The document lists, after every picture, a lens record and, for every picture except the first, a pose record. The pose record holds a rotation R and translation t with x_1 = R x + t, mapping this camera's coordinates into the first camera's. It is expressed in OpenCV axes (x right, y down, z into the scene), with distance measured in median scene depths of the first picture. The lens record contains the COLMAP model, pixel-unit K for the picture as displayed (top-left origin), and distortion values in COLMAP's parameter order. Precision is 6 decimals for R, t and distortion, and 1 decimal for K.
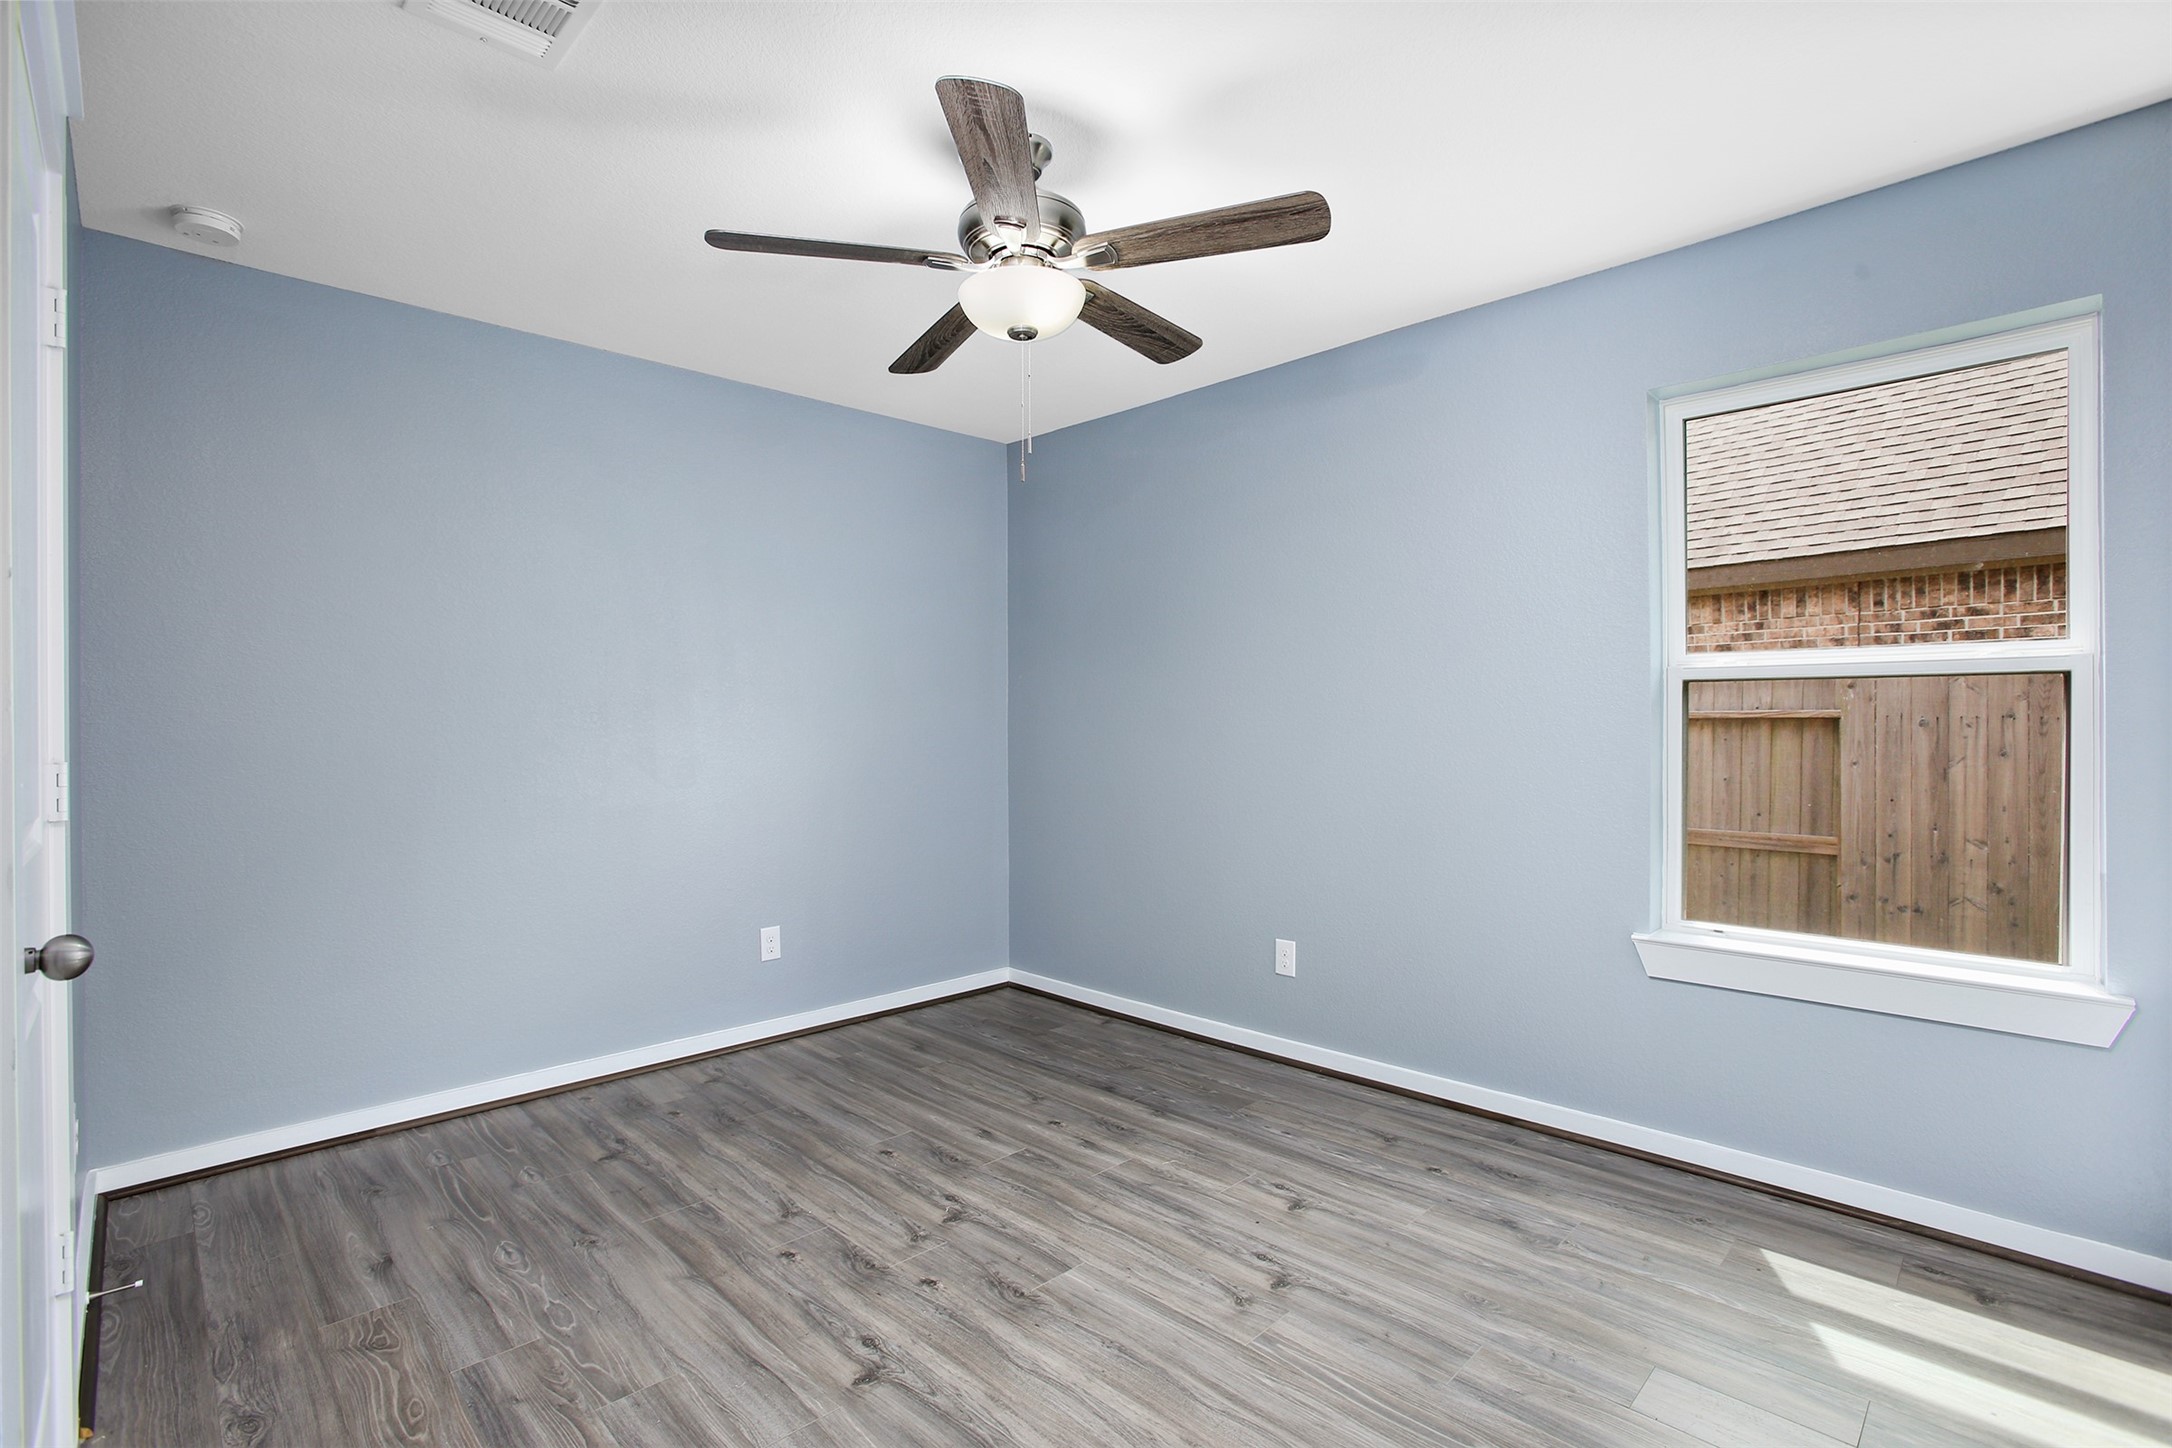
lens RADIAL K [[1013.9, 0, 1069.2], [0, 1013.9, 736.8], [0, 0, 1]] dist [-0.075371, 0.035813]
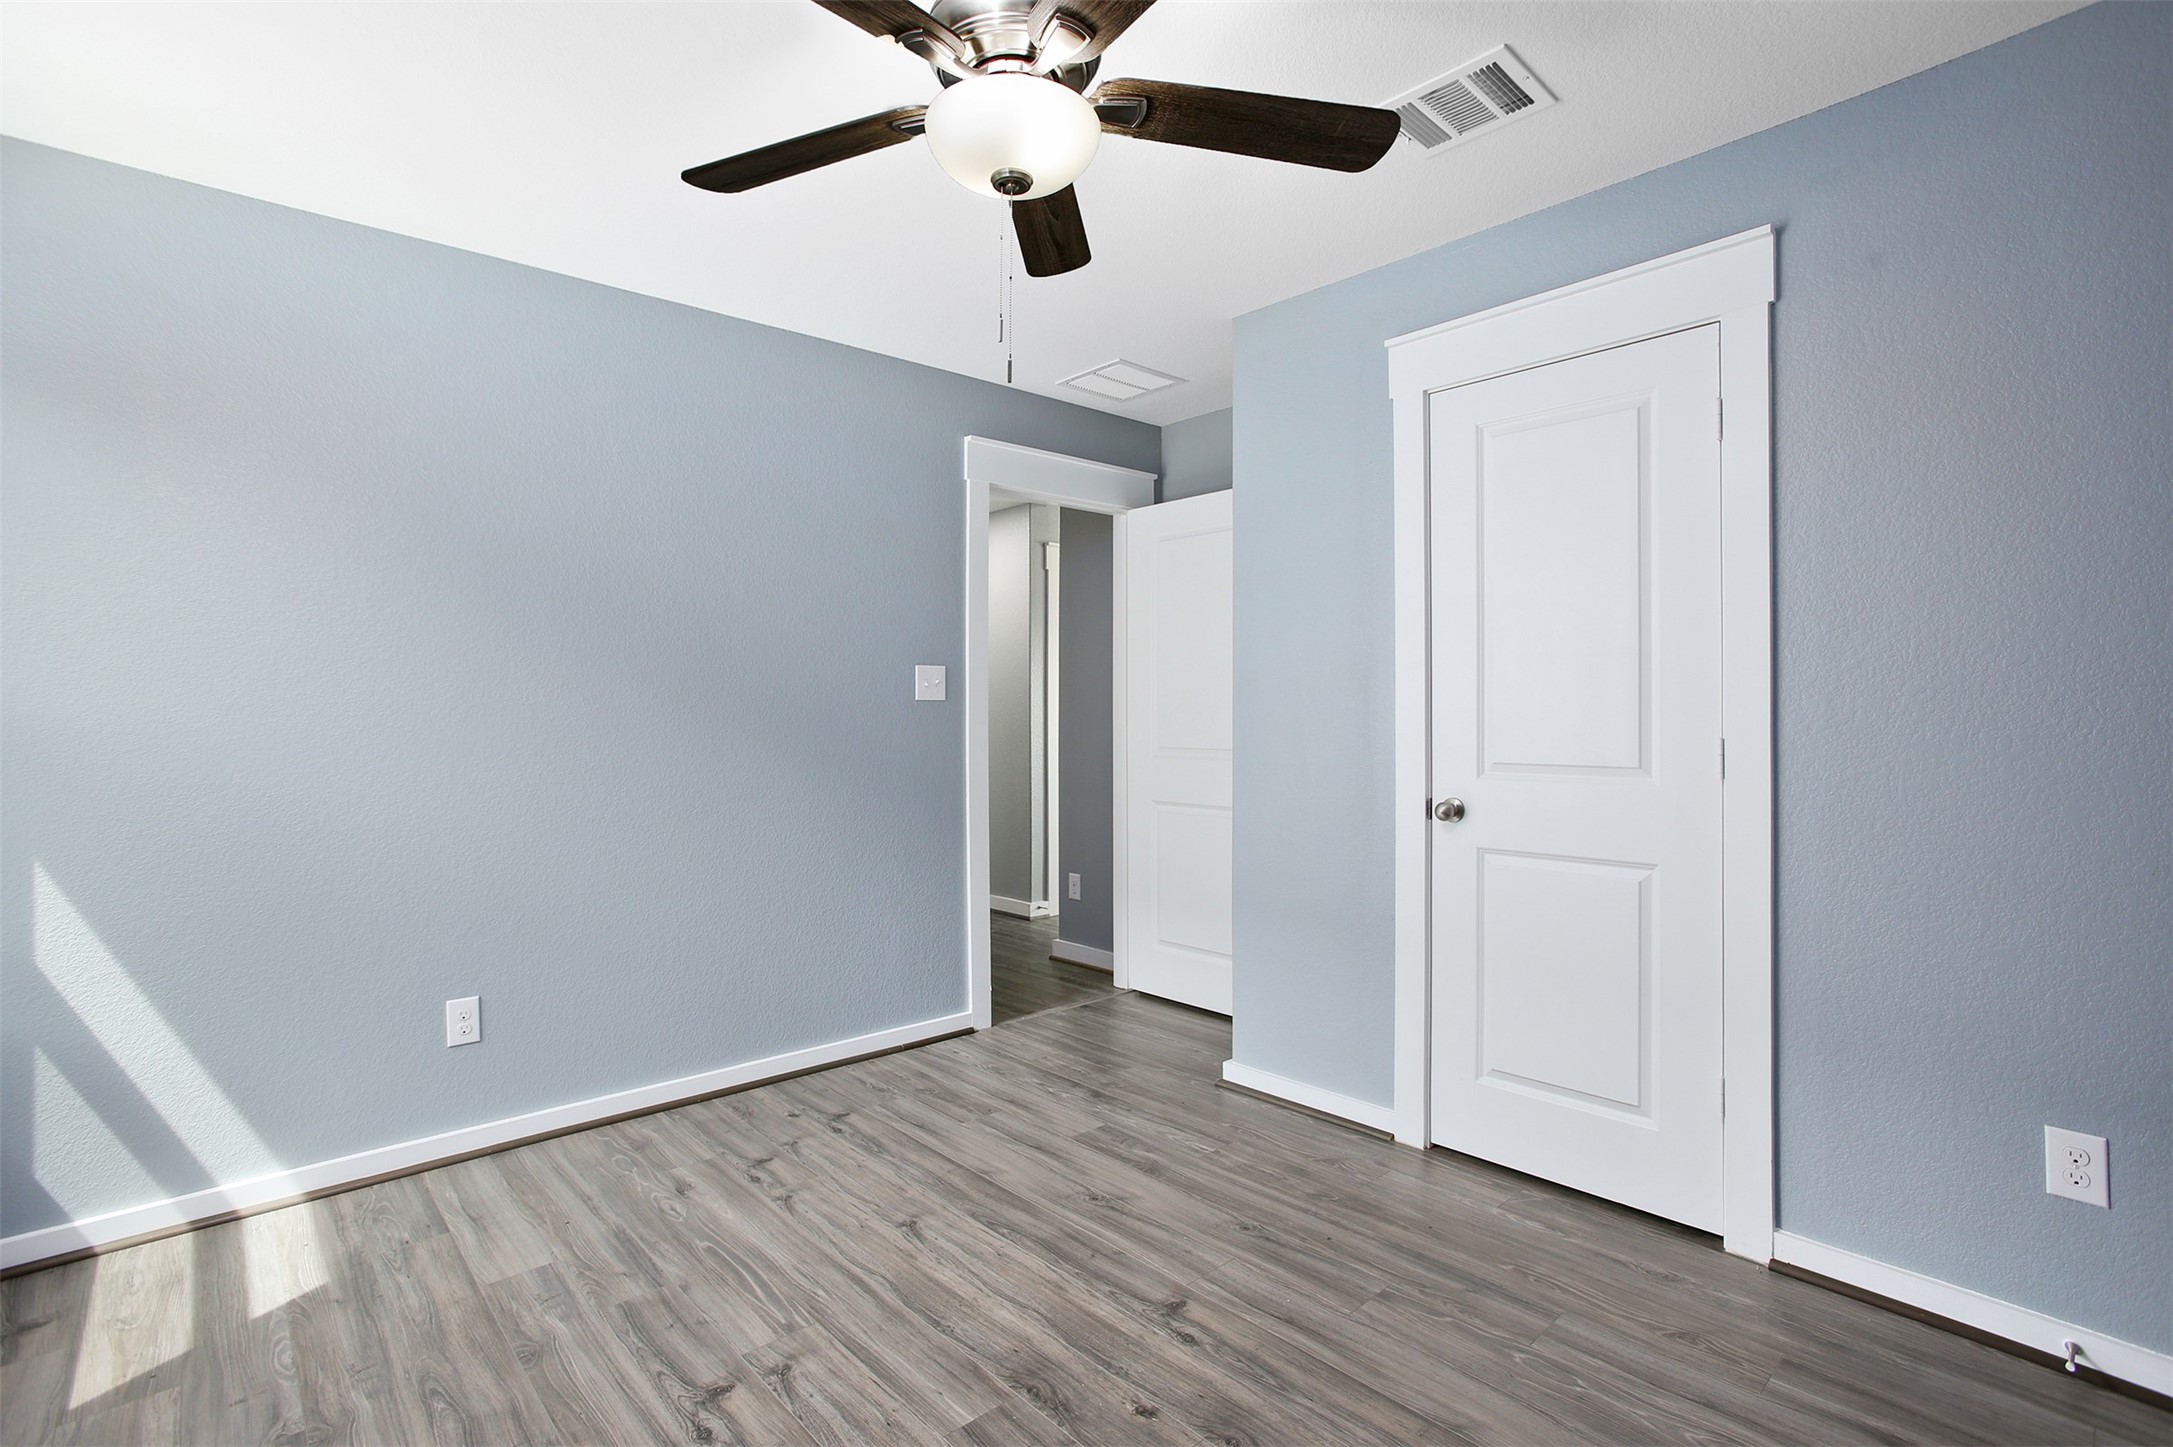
lens RADIAL K [[1014.3, 0, 1069.7], [0, 1014.3, 736.3], [0, 0, 1]] dist [-0.075371, 0.035813]
pose [[-0.998962, 0.012733, 0.043727, -0.132522], [0.013784, 0.999621, 0.023816, -0.012717], [-0.043407, 0.024394, -0.998760, 1.931329]]
